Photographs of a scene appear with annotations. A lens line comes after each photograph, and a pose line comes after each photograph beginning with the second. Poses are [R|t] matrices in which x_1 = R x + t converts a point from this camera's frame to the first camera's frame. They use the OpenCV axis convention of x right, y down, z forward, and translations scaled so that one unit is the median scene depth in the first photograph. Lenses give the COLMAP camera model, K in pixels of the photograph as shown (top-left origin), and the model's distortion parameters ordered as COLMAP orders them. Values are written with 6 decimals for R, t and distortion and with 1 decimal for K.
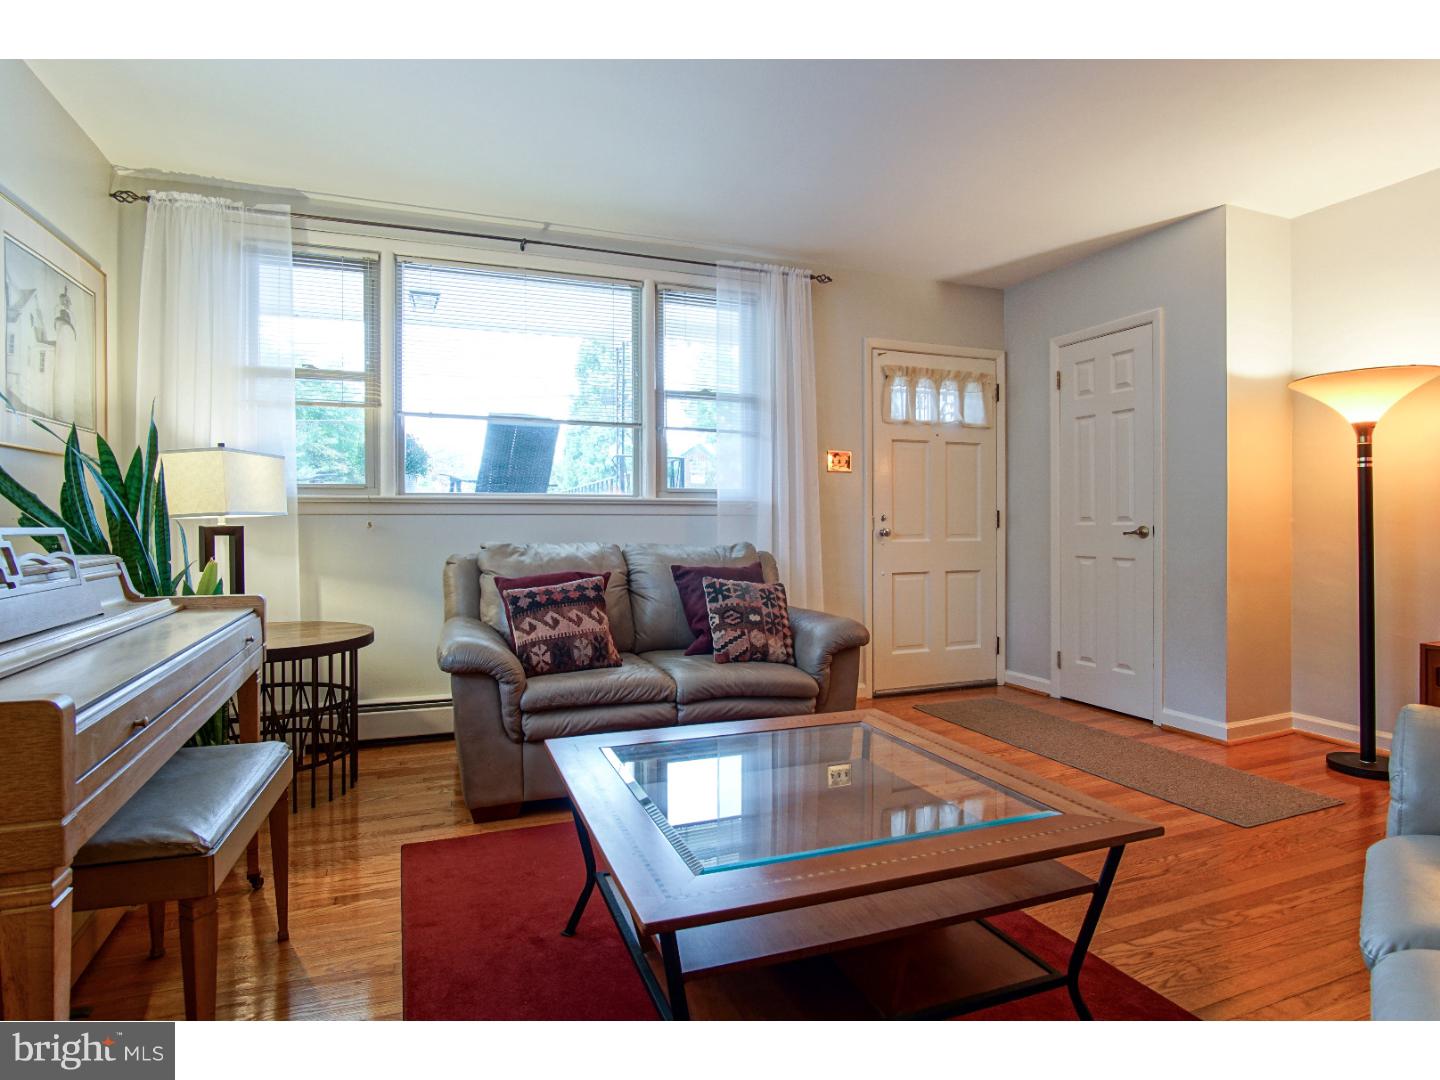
lens RADIAL K [[777.4, 0, 720.9], [0, 777.4, 530.5], [0, 0, 1]] dist [-0.029988, 0.003608]
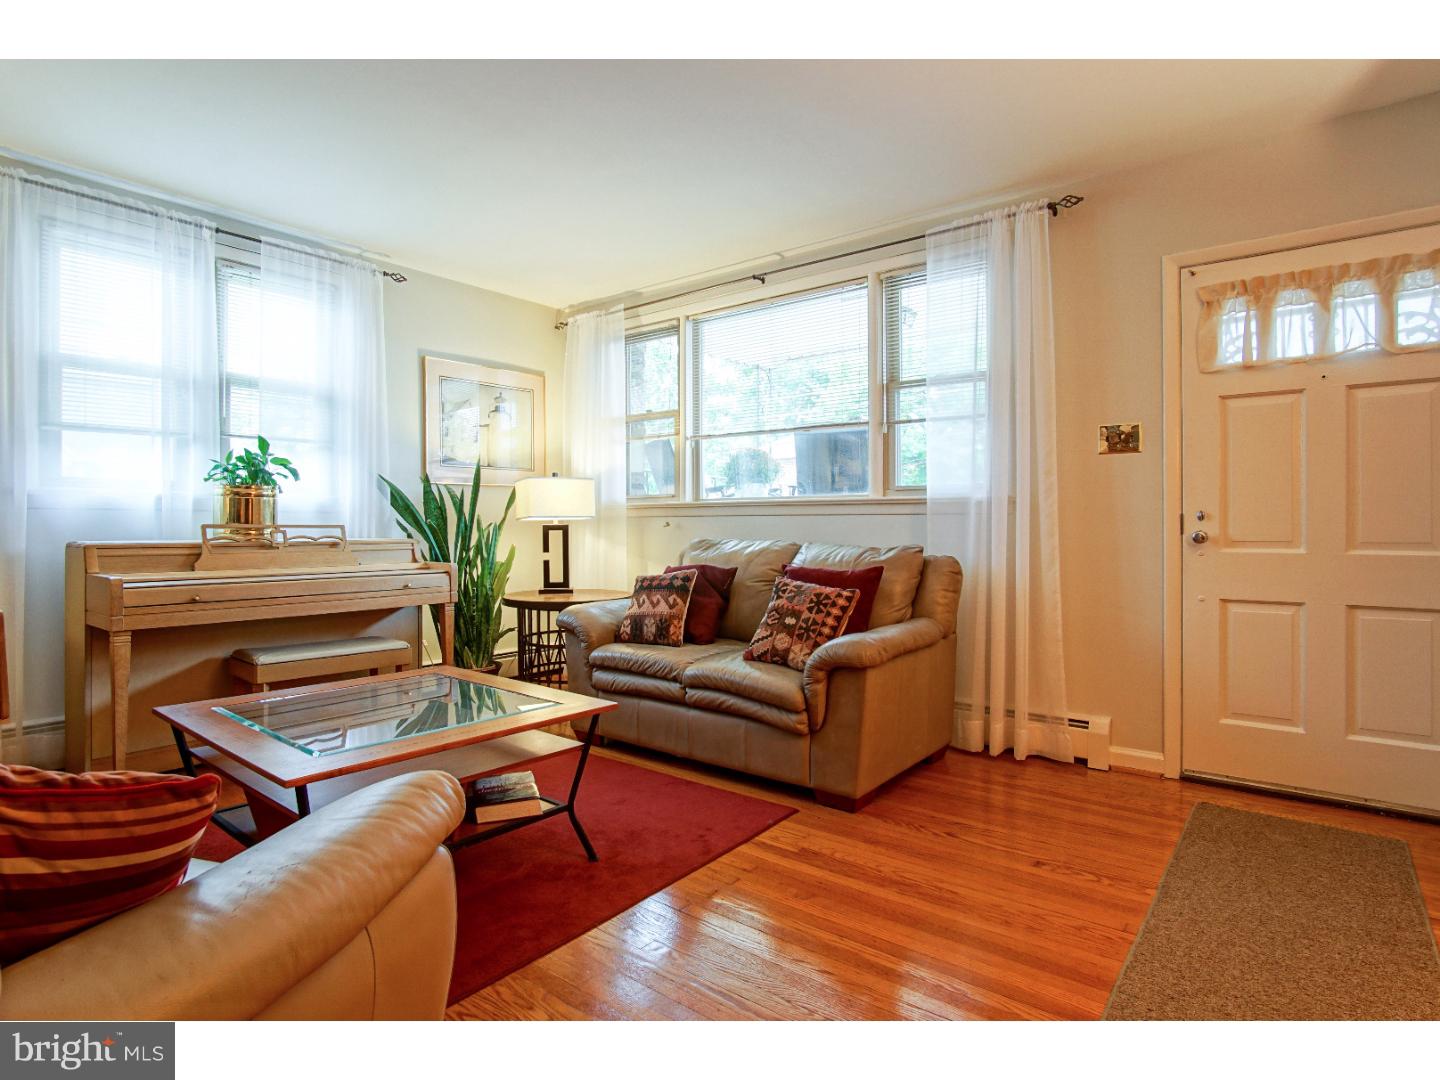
lens RADIAL K [[777.4, 0, 681.9], [0, 777.4, 526.6], [0, 0, 1]] dist [-0.029988, 0.003608]
pose [[0.485532, 0.004161, -0.874209, 0.638186], [-0.009369, 0.999956, -0.000444, -0.002444], [0.874169, 0.008406, 0.485550, 0.320210]]
